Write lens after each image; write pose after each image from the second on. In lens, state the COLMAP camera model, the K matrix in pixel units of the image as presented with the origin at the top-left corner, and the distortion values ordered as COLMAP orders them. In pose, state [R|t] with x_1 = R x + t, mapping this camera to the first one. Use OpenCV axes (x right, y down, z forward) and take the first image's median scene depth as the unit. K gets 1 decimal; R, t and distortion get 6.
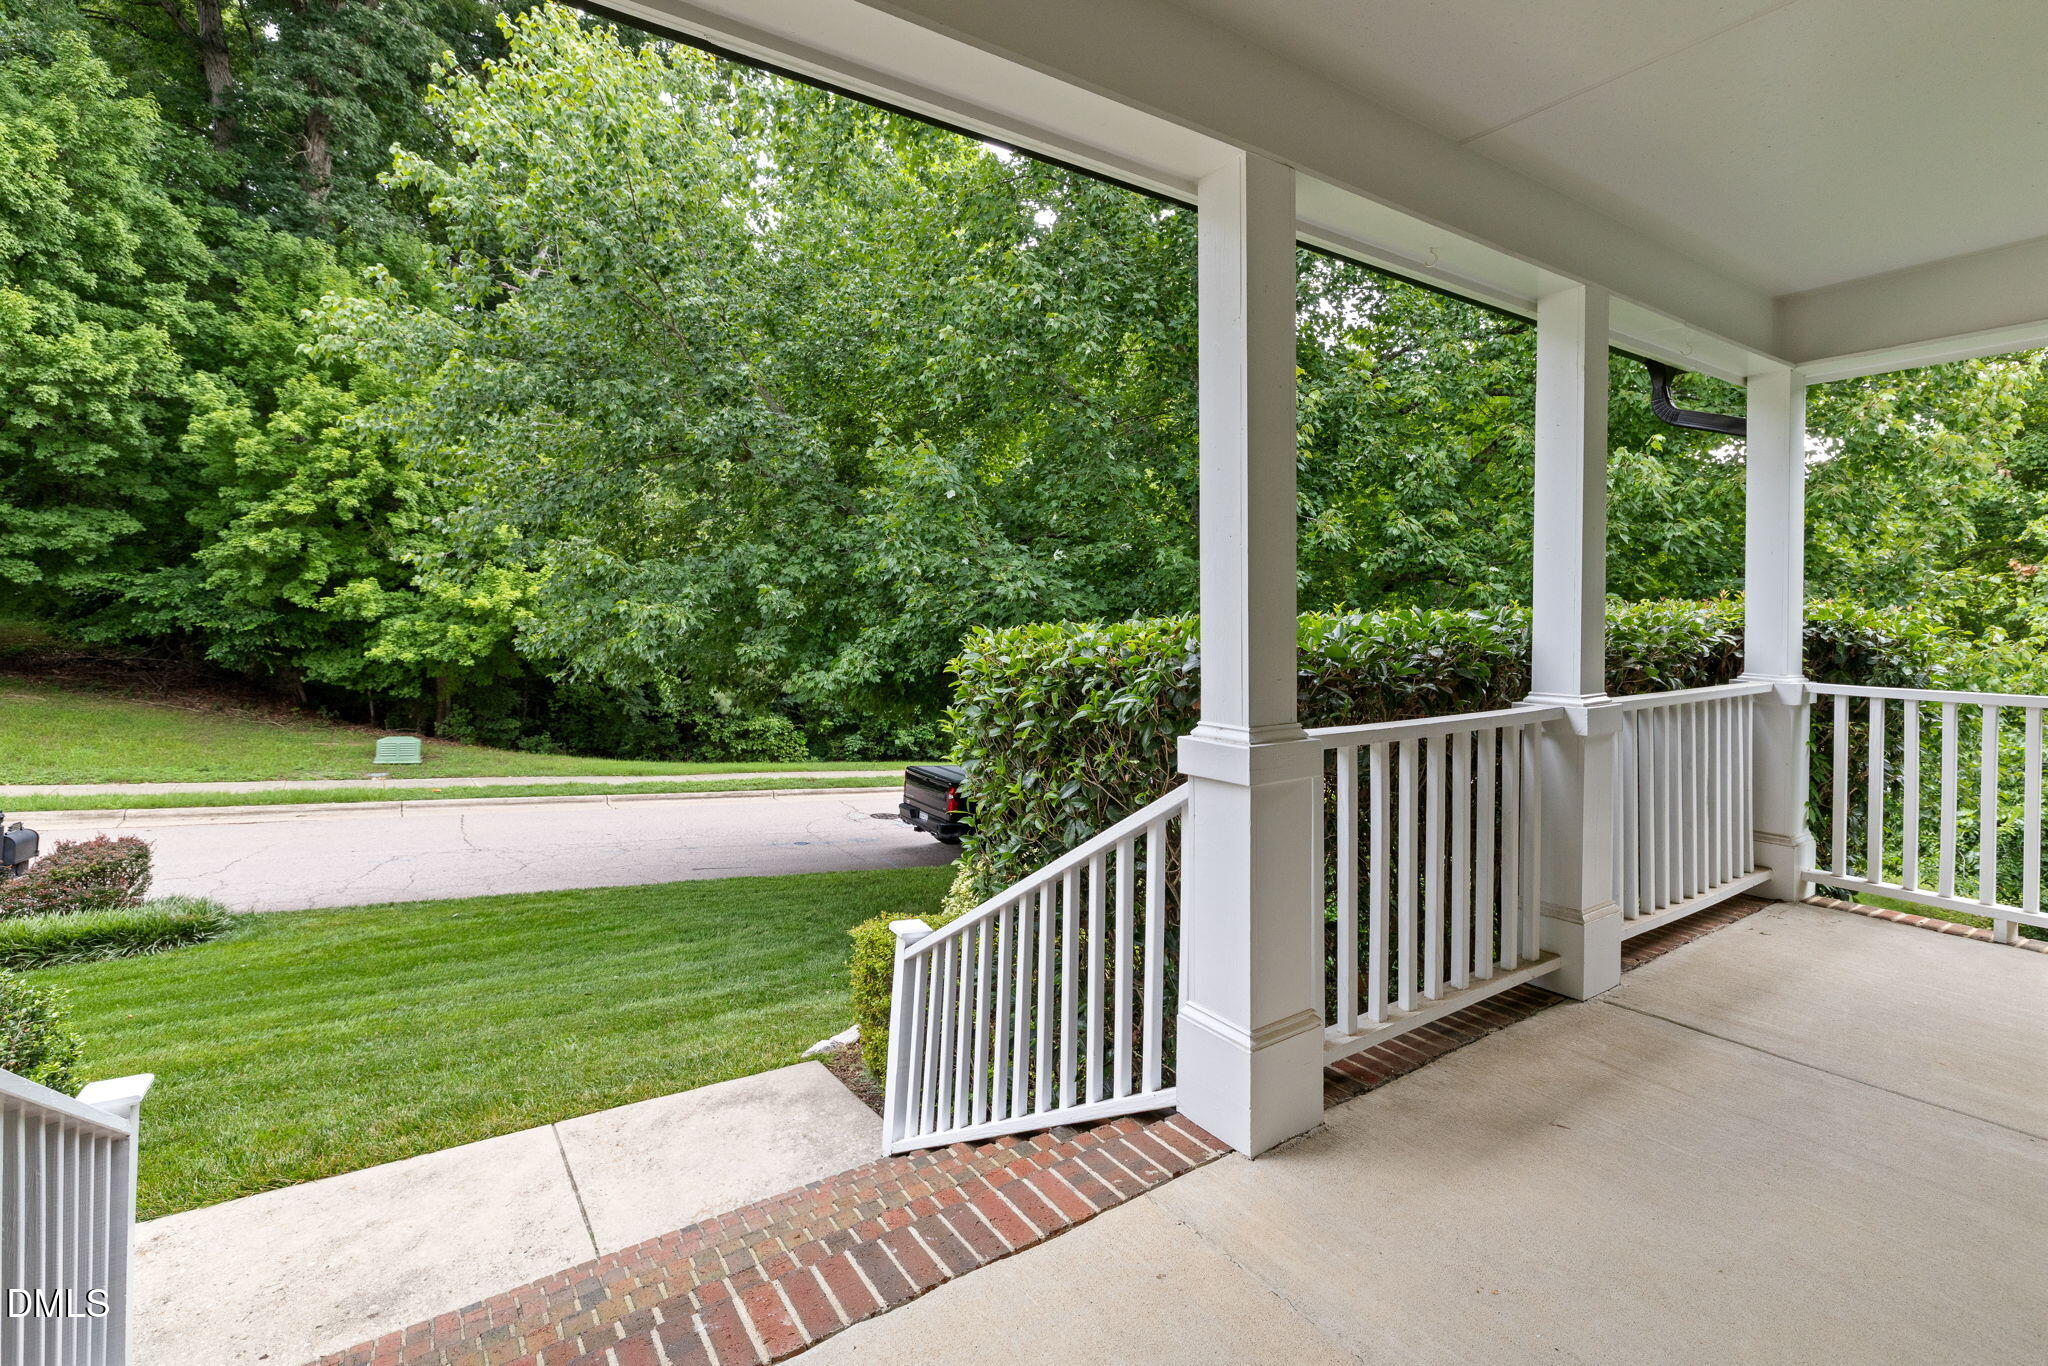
lens RADIAL K [[906.1, 0, 1013.8], [0, 906.1, 639.7], [0, 0, 1]] dist [0.000572, 0.000681]
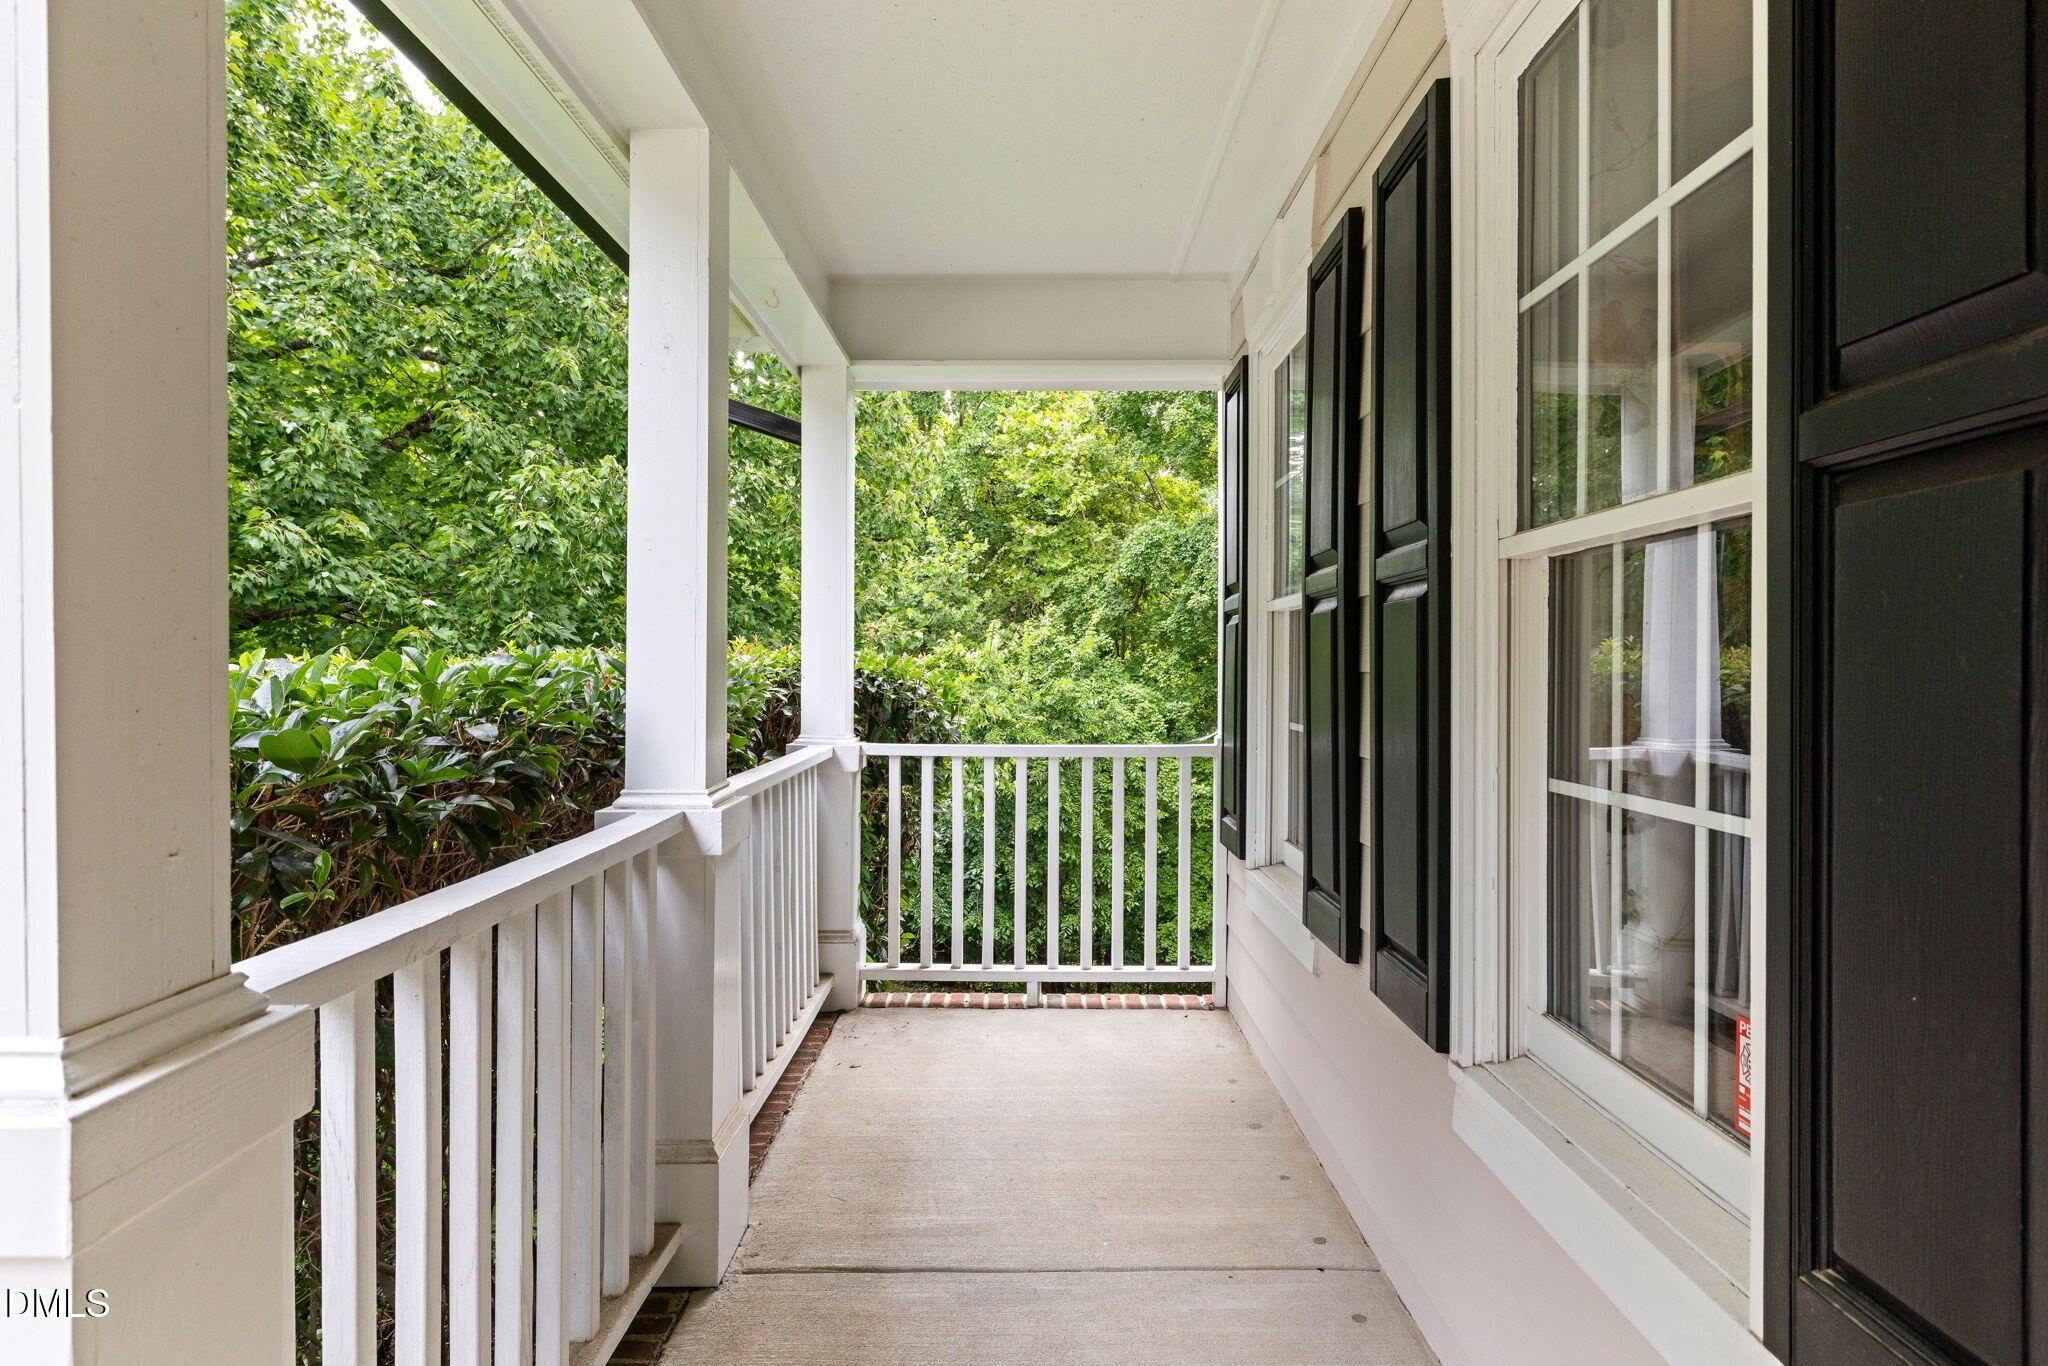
lens RADIAL K [[1142.7, 0, 1032.2], [0, 1142.7, 661.9], [0, 0, 1]] dist [0.022012, 0.000038]
pose [[0.534154, 0.000184, 0.845387, 0.060185], [0.029470, 0.999388, -0.018839, -0.003632], [-0.844873, 0.034977, 0.533822, 0.291608]]
